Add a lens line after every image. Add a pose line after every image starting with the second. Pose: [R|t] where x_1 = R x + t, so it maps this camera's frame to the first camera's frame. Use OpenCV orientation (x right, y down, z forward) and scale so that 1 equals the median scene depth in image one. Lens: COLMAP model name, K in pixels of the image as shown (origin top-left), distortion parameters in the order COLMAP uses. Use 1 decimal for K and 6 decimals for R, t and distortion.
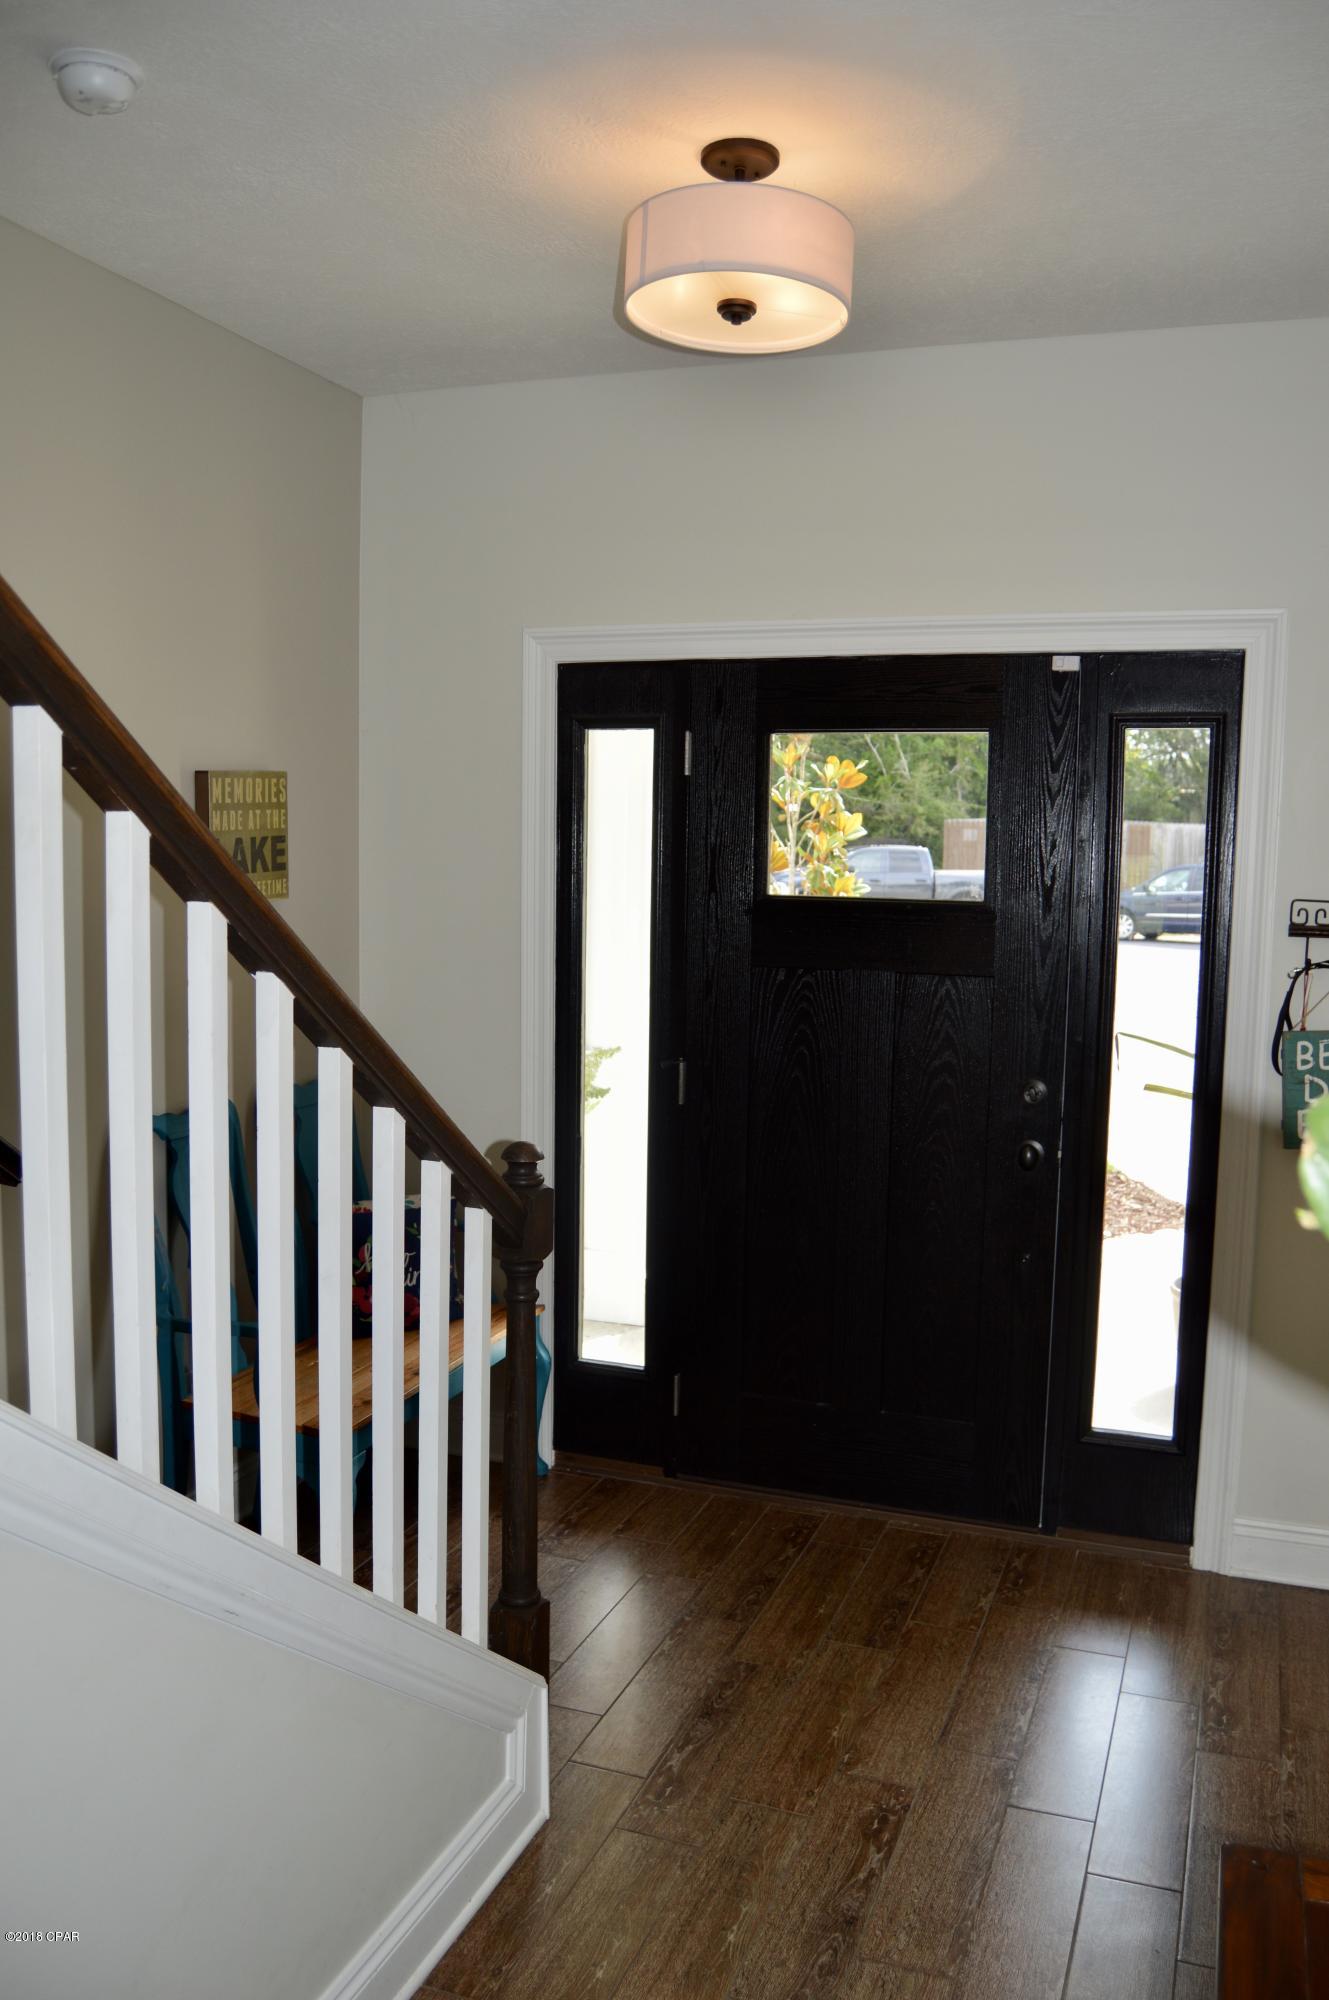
lens RADIAL K [[1639.8, 0, 667.7], [0, 1639.8, 1035.4], [0, 0, 1]] dist [-0.062940, -0.004874]
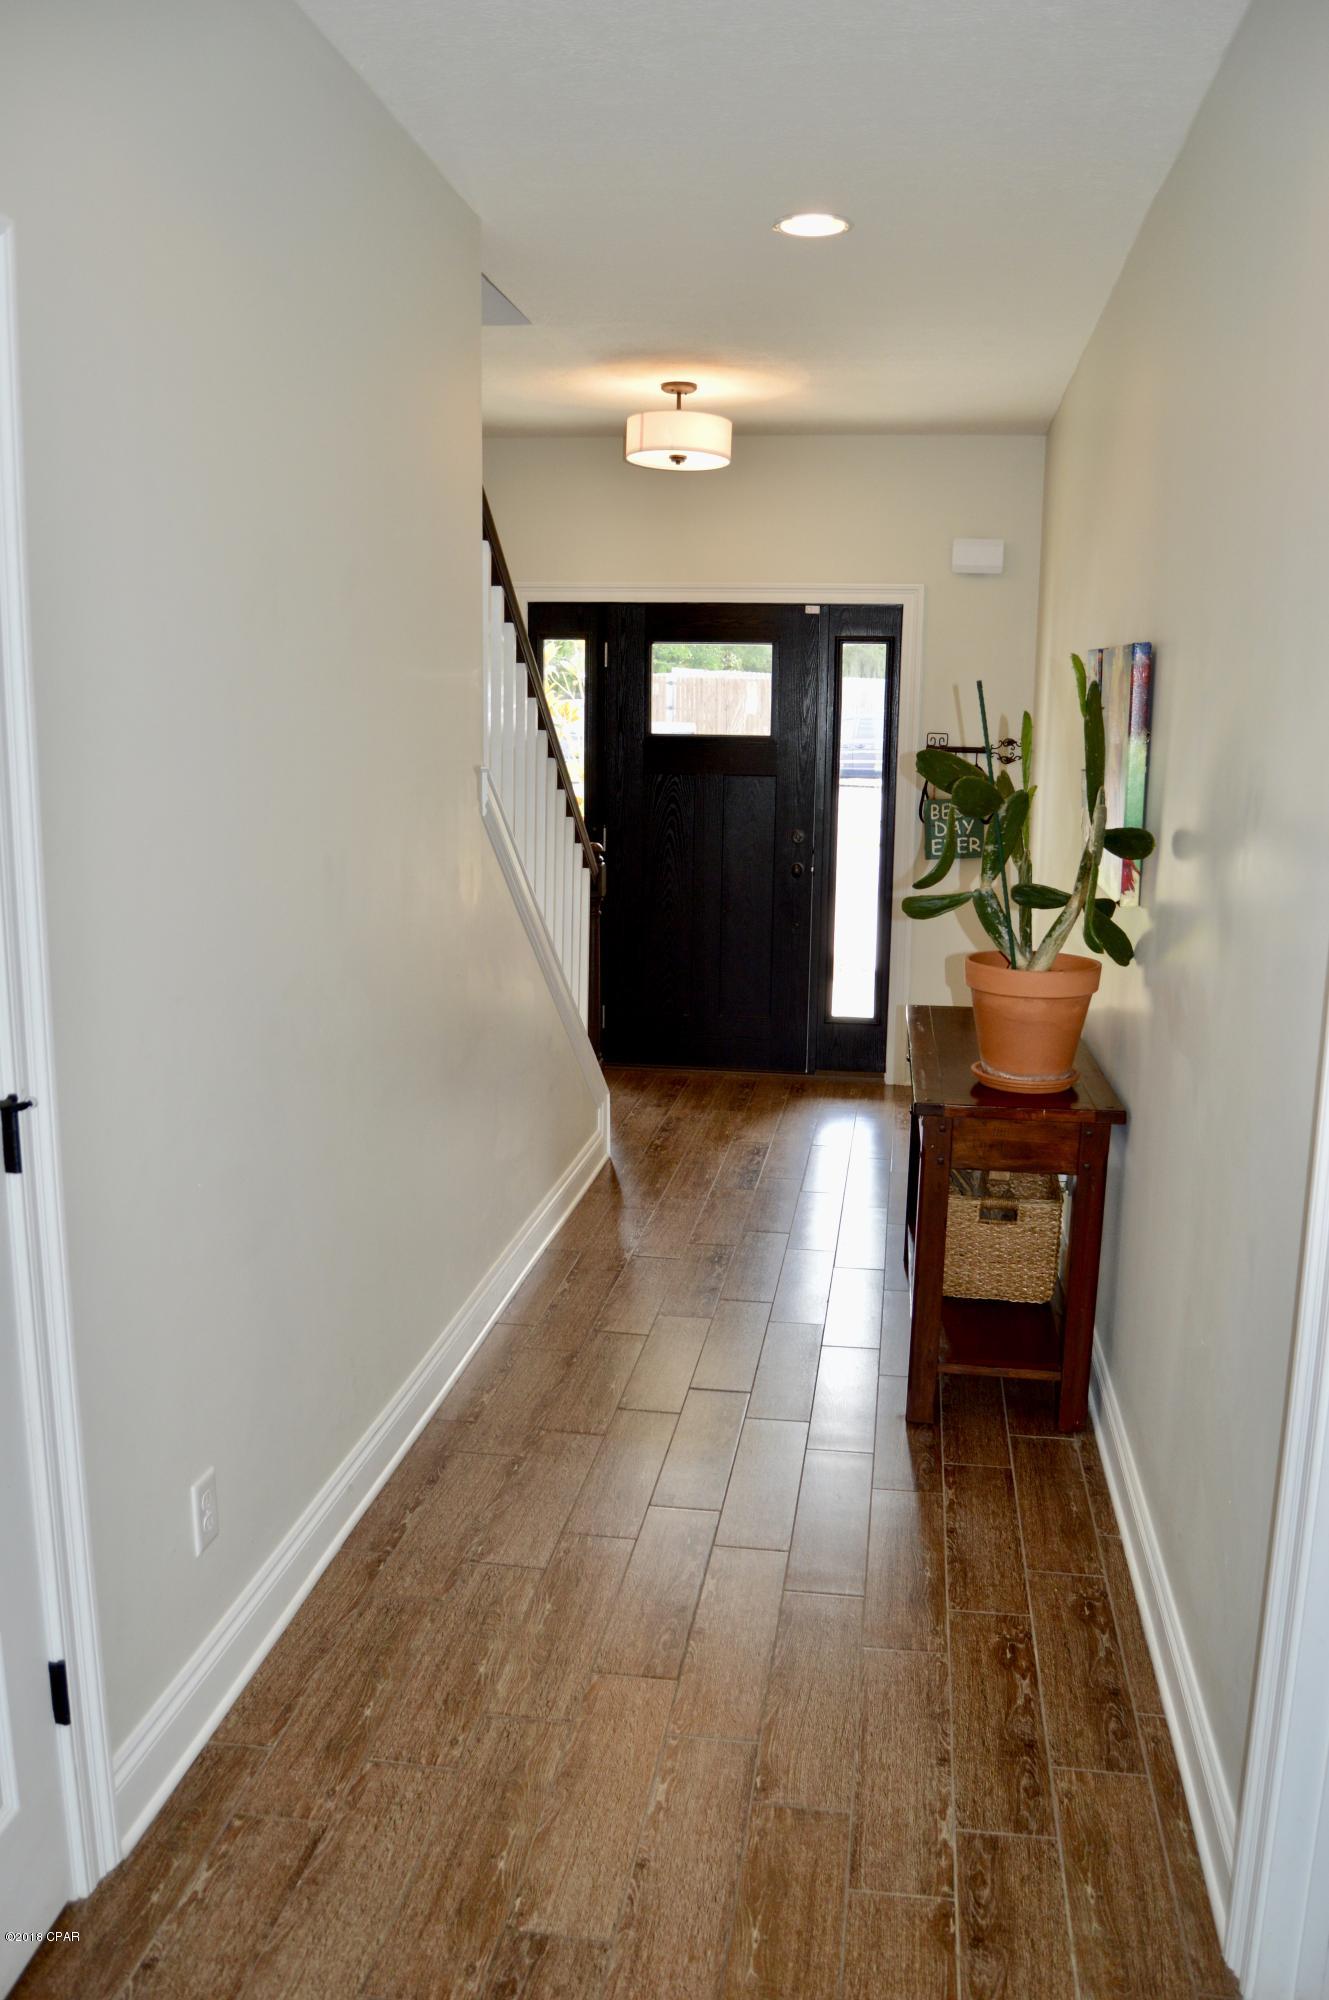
lens RADIAL K [[1587.4, 0, 662.7], [0, 1587.4, 969.0], [0, 0, 1]] dist [-0.098433, 0.042670]
pose [[0.981191, -0.033196, 0.190162, -0.284506], [0.022803, 0.998137, 0.056585, 0.079966], [-0.191687, -0.051184, 0.980121, -0.774286]]
